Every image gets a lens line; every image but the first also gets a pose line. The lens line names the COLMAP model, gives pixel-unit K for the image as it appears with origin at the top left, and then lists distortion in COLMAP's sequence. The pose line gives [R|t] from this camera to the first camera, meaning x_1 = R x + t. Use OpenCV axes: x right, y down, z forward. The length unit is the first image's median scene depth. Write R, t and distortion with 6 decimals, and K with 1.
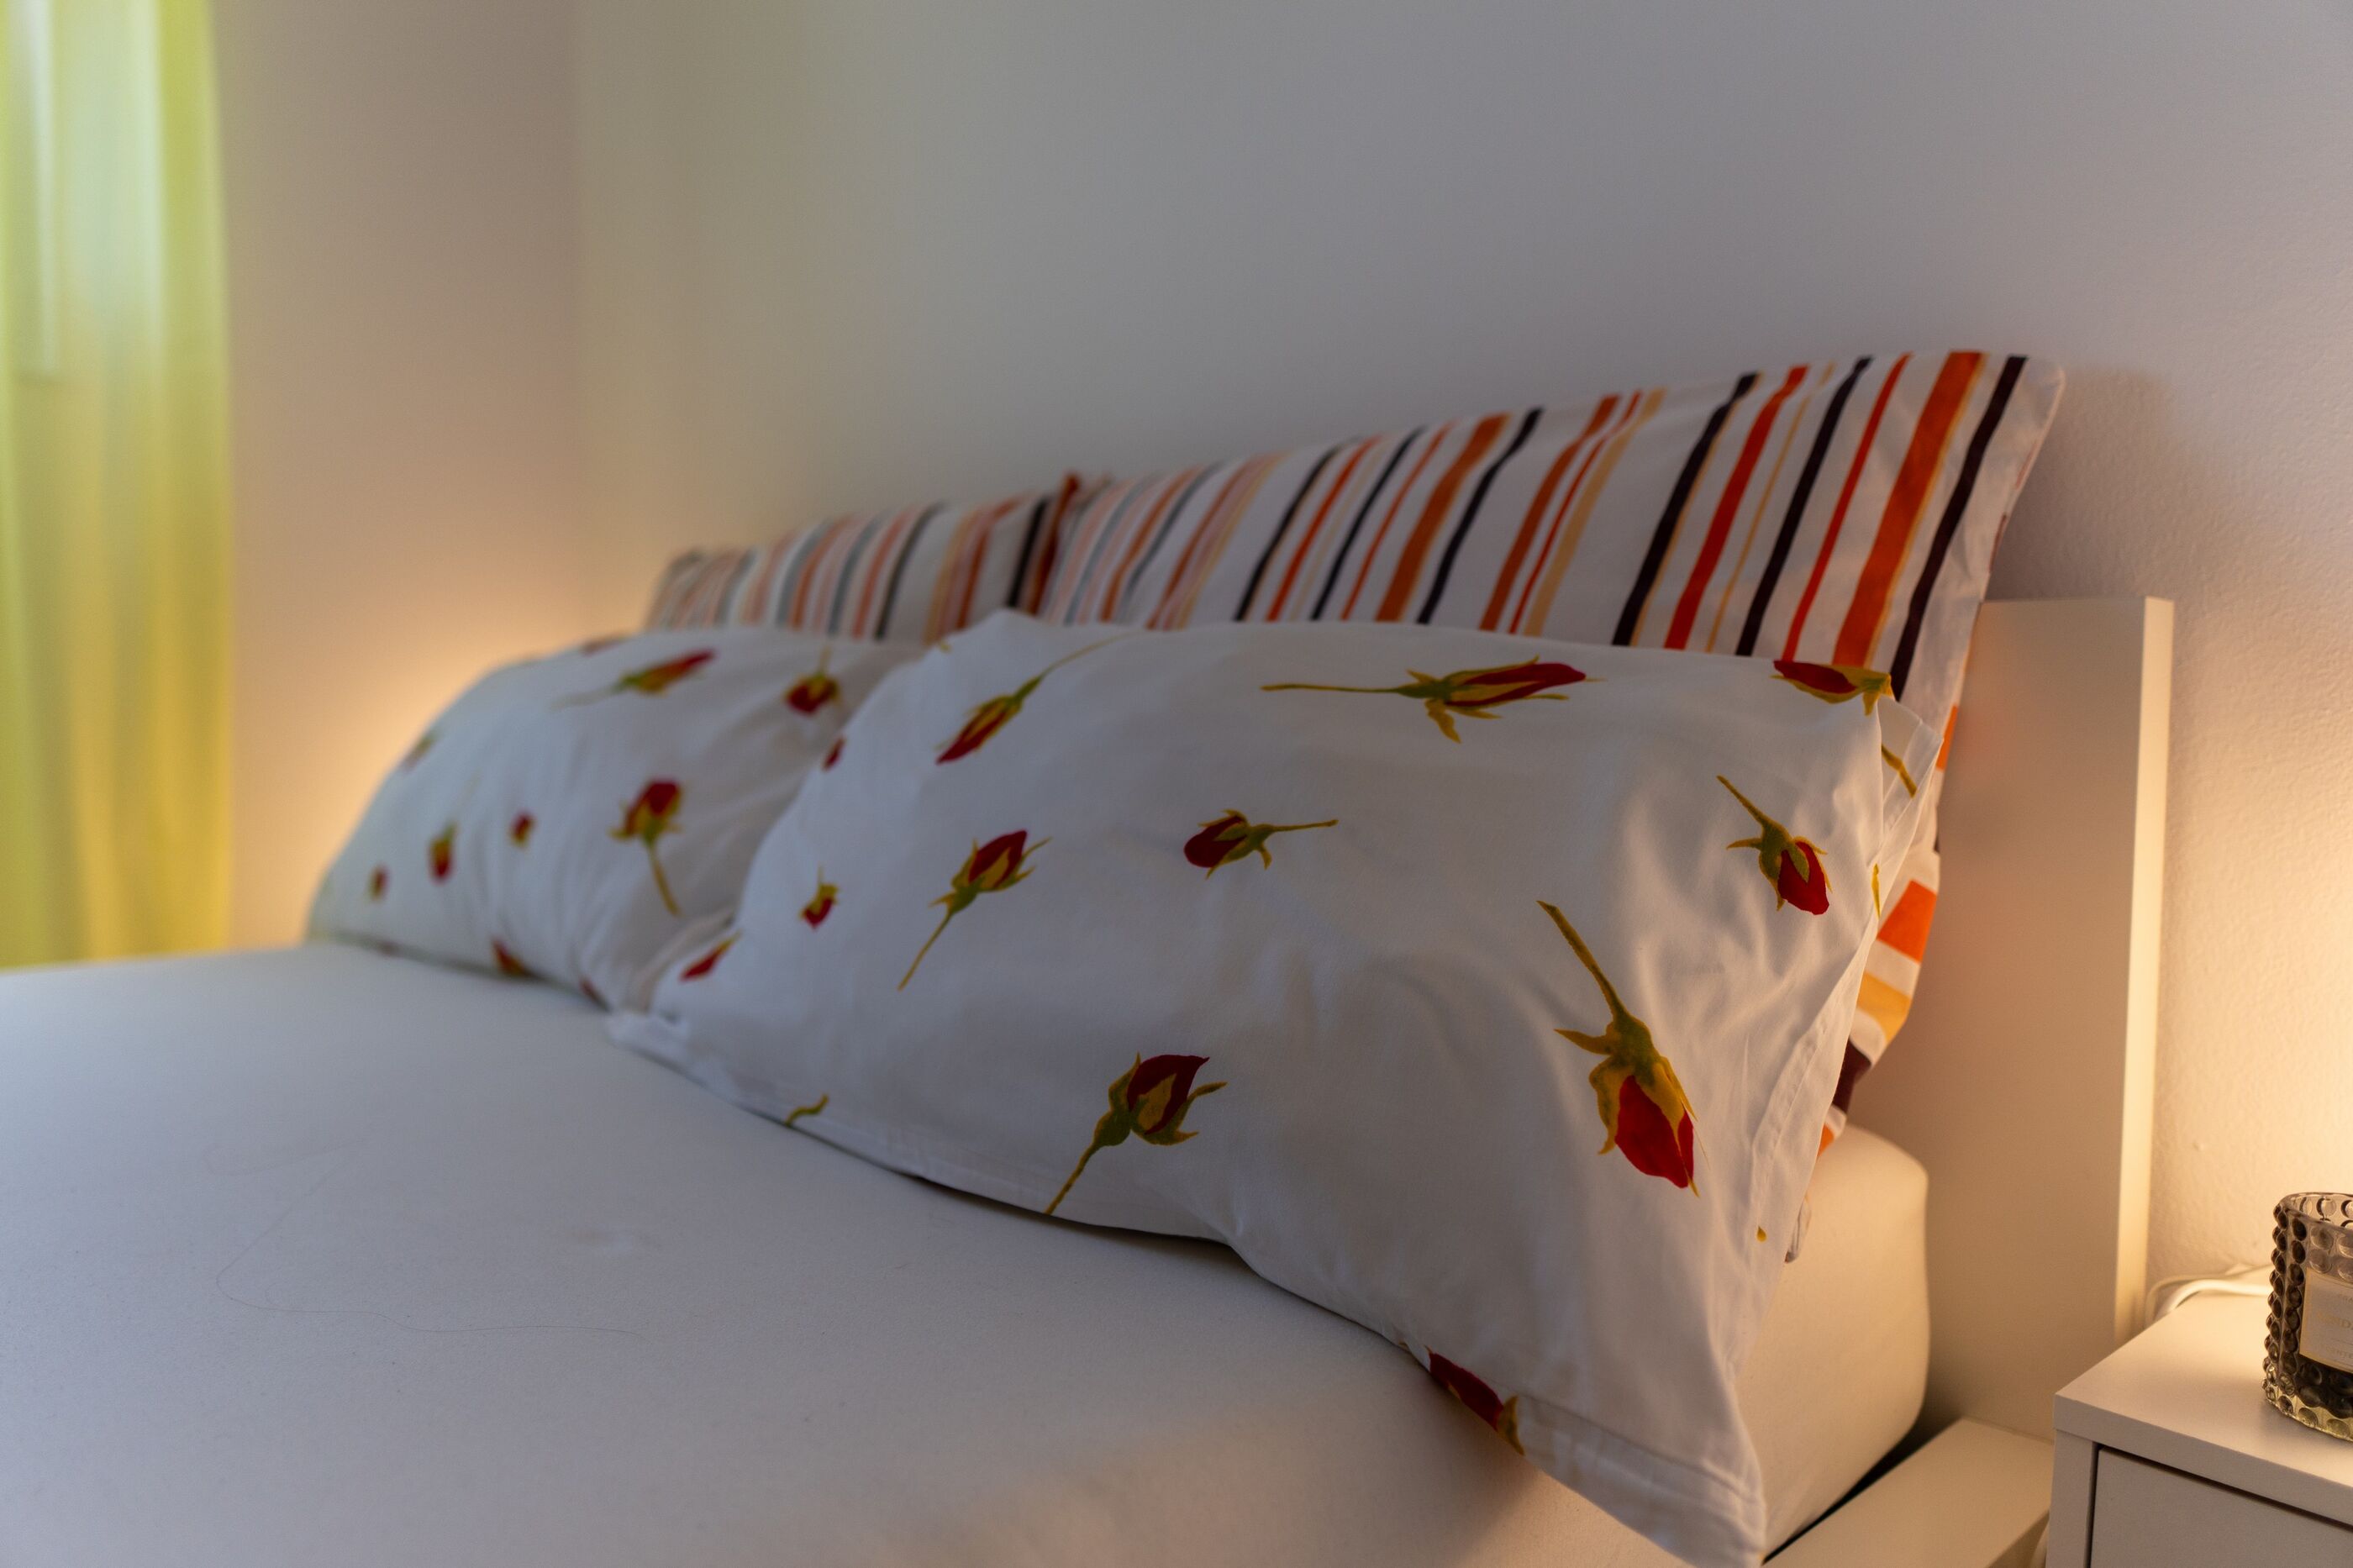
lens RADIAL K [[1673.6, 0, 1170.5], [0, 1673.6, 768.7], [0, 0, 1]] dist [0.003850, -0.007855]
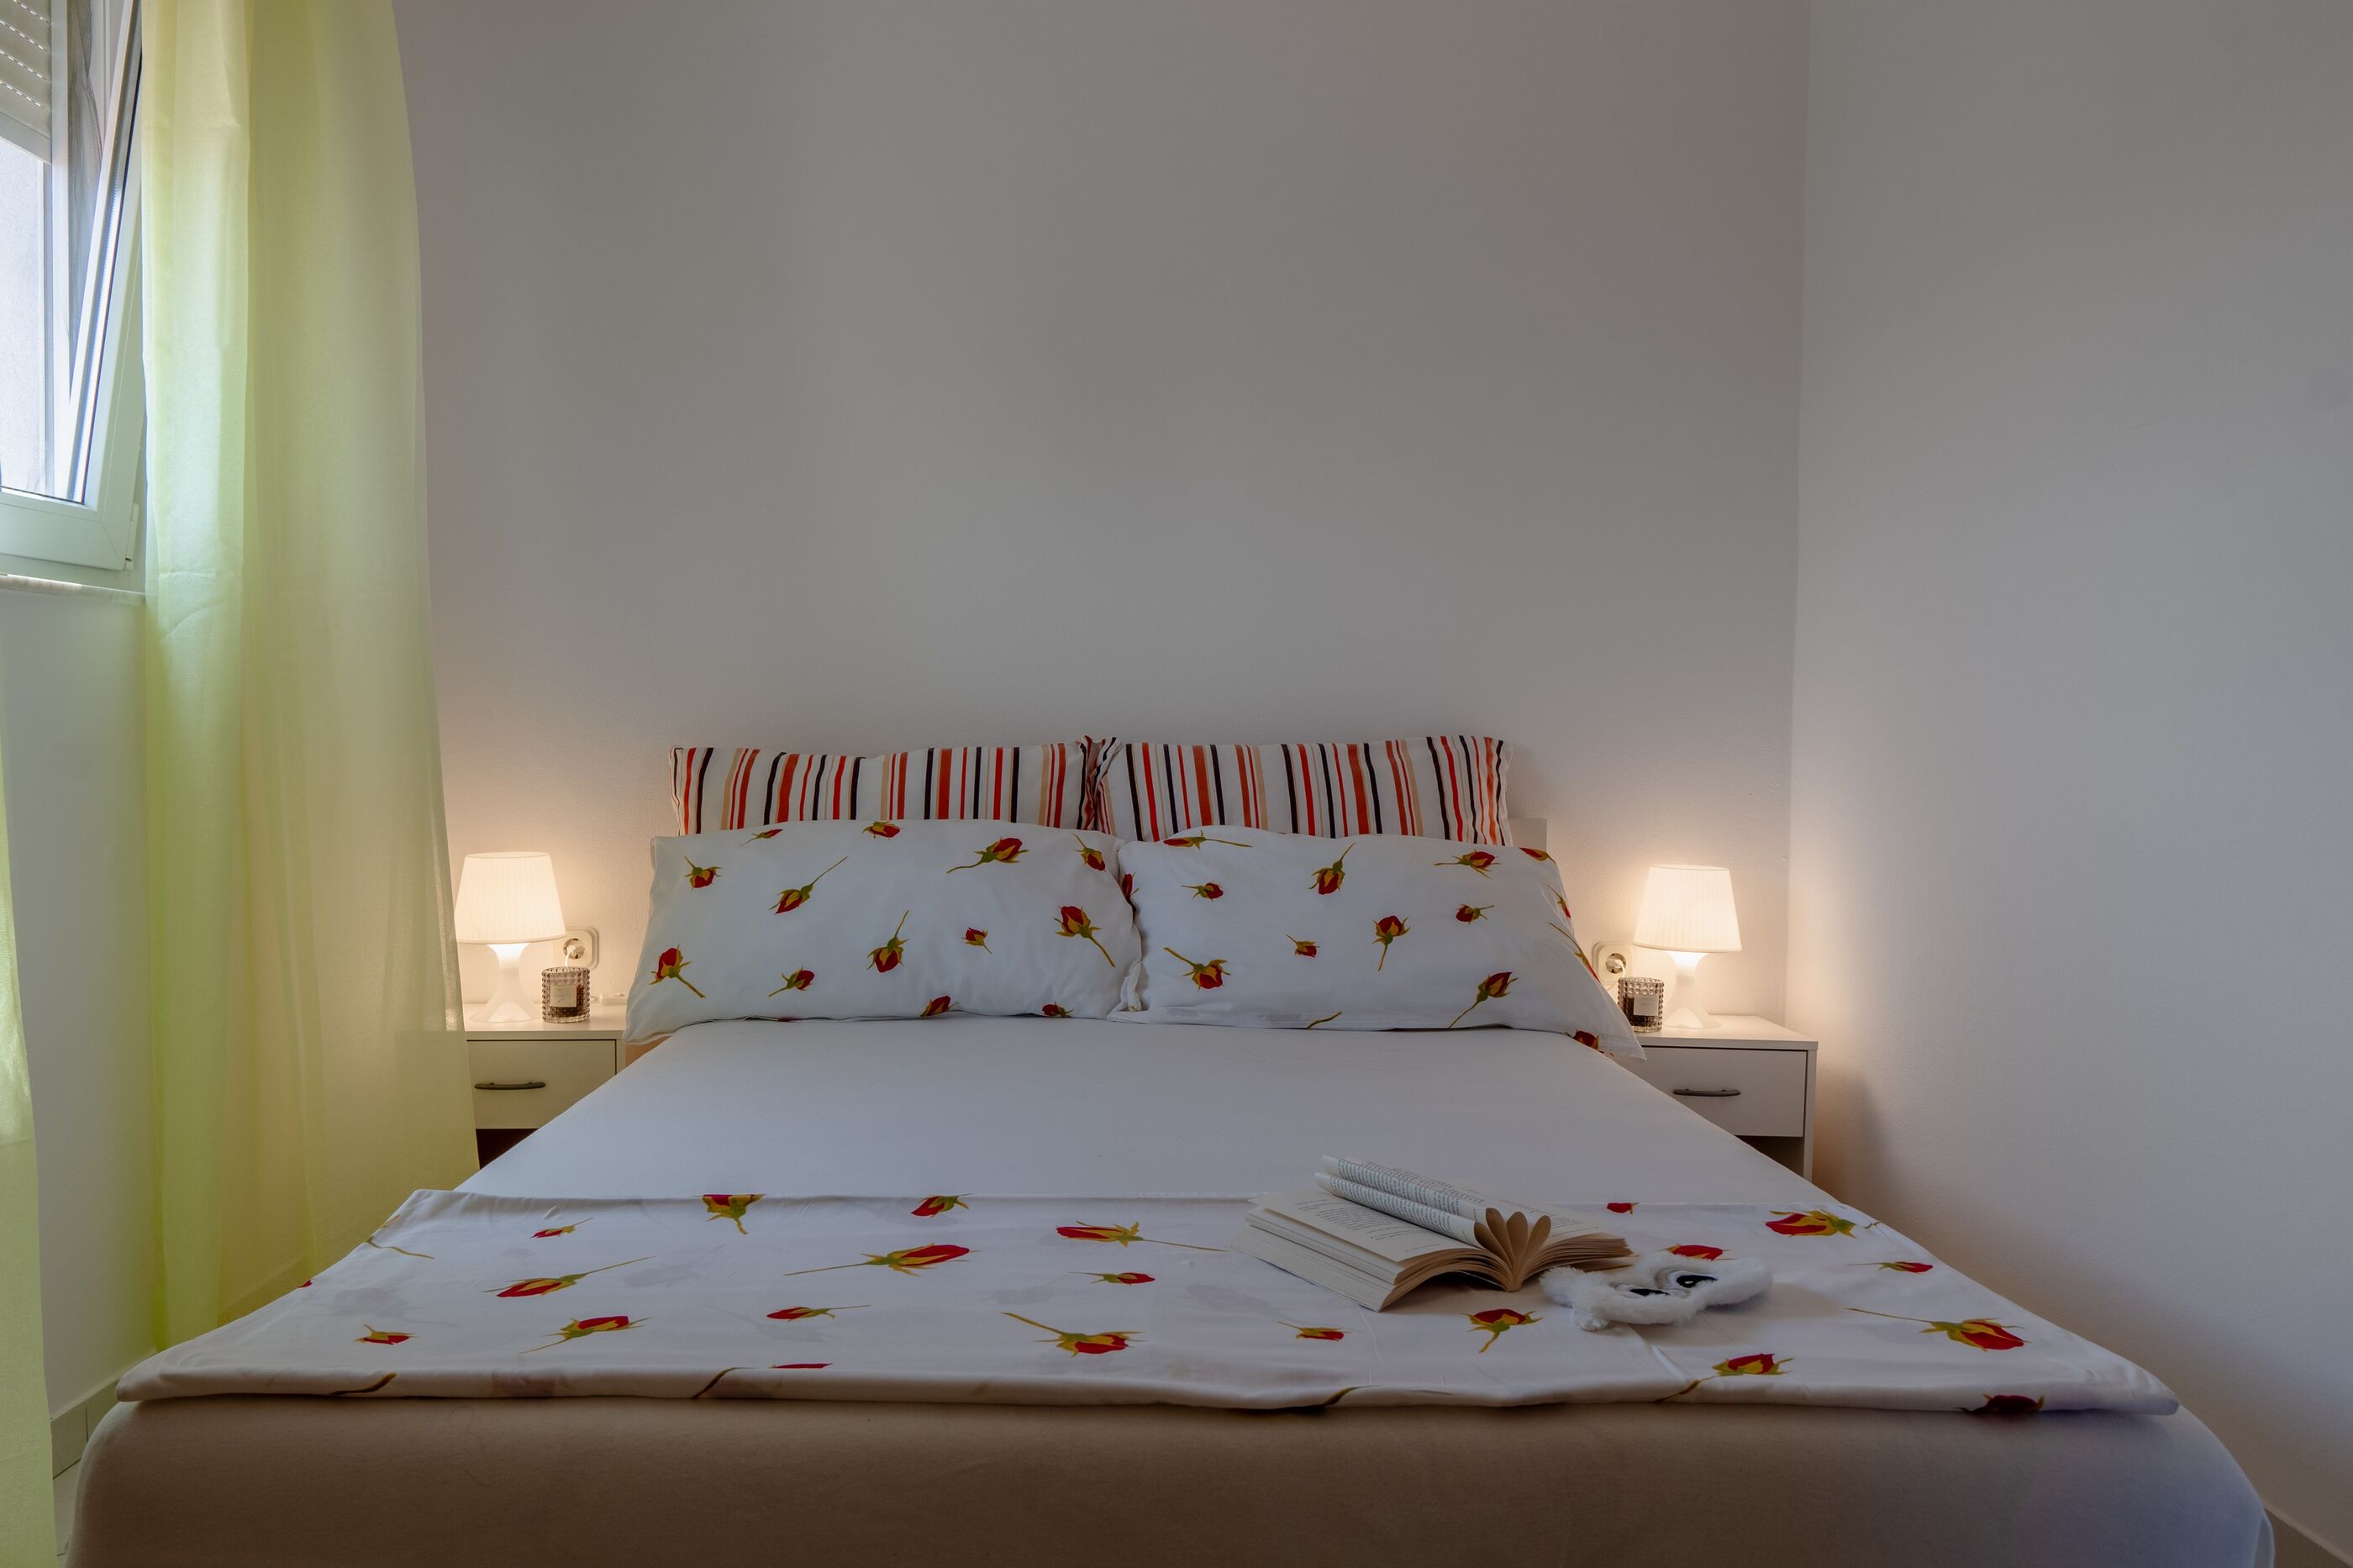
lens RADIAL K [[1673.6, 0, 1184.0], [0, 1673.6, 764.1], [0, 0, 1]] dist [0.003850, -0.007855]
pose [[0.652807, -0.023283, 0.757167, -3.044625], [0.021823, 0.999691, 0.011926, -0.329217], [-0.757210, 0.008738, 0.653113, -0.837645]]
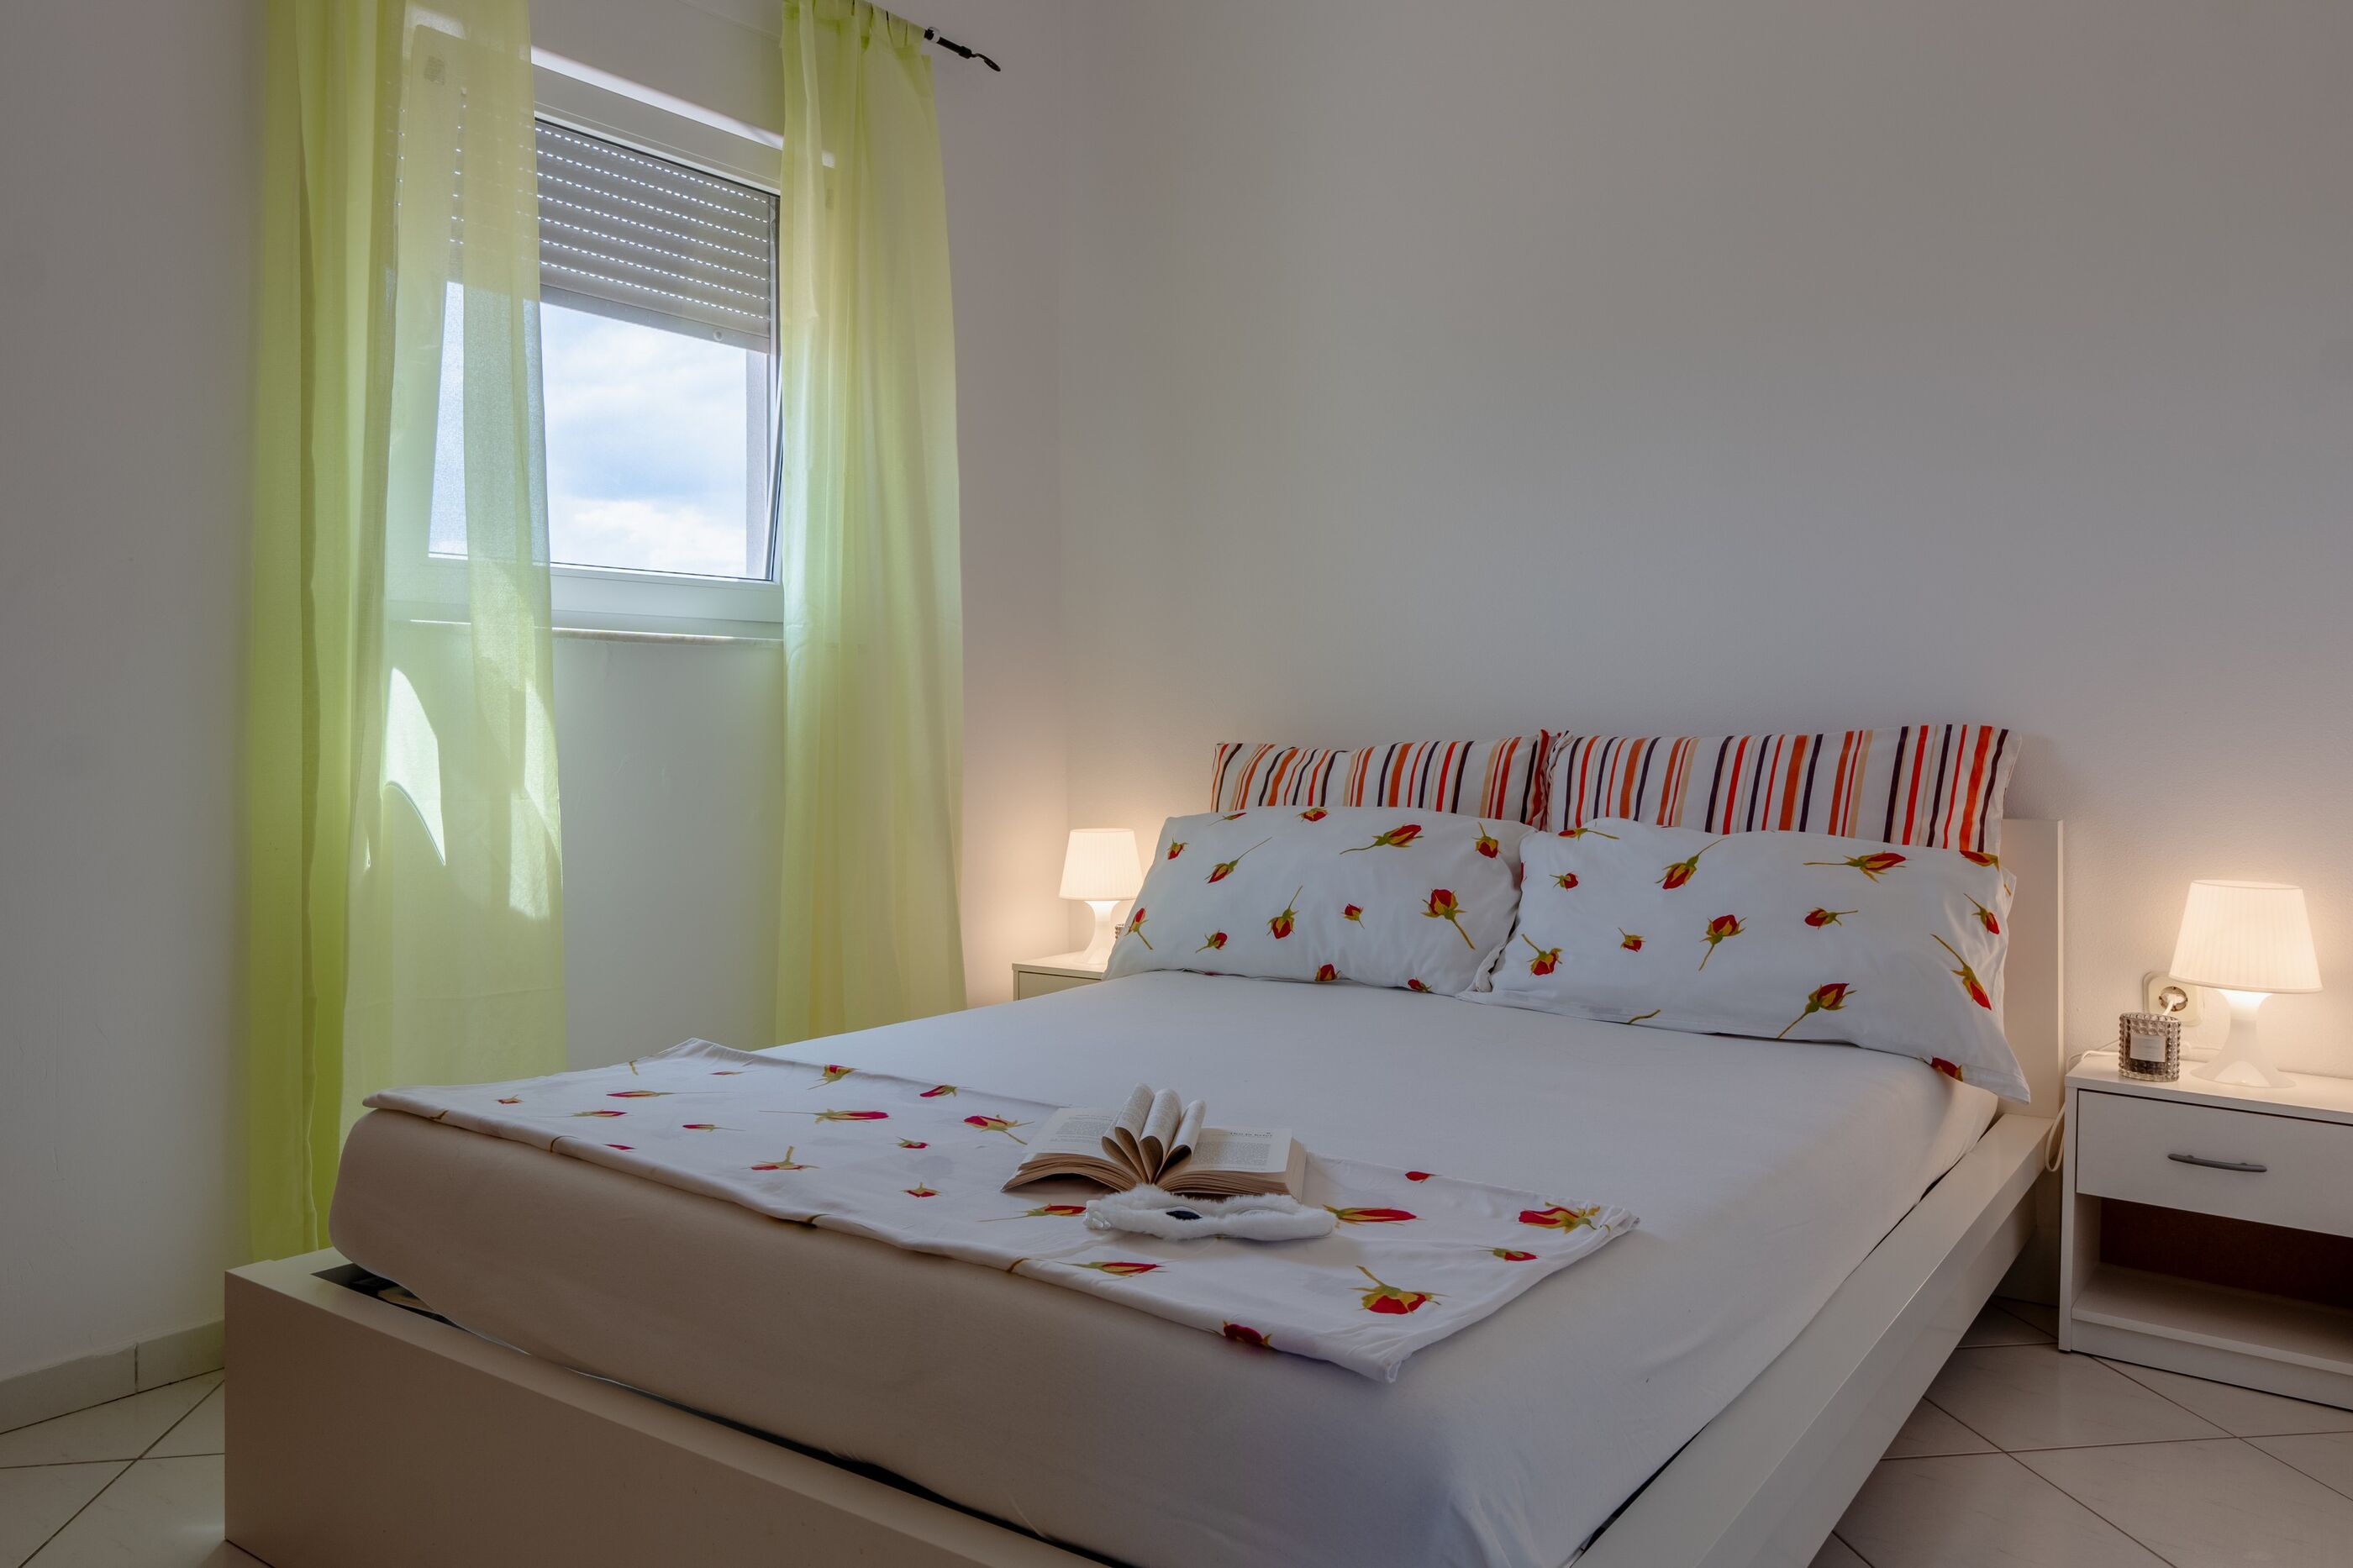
lens RADIAL K [[1673.6, 0, 1167.9], [0, 1673.6, 727.1], [0, 0, 1]] dist [0.003850, -0.007855]
pose [[0.983424, -0.016029, 0.180611, -1.801946], [0.021920, 0.999289, -0.030668, -0.255098], [-0.179991, 0.034119, 0.983076, -1.964199]]
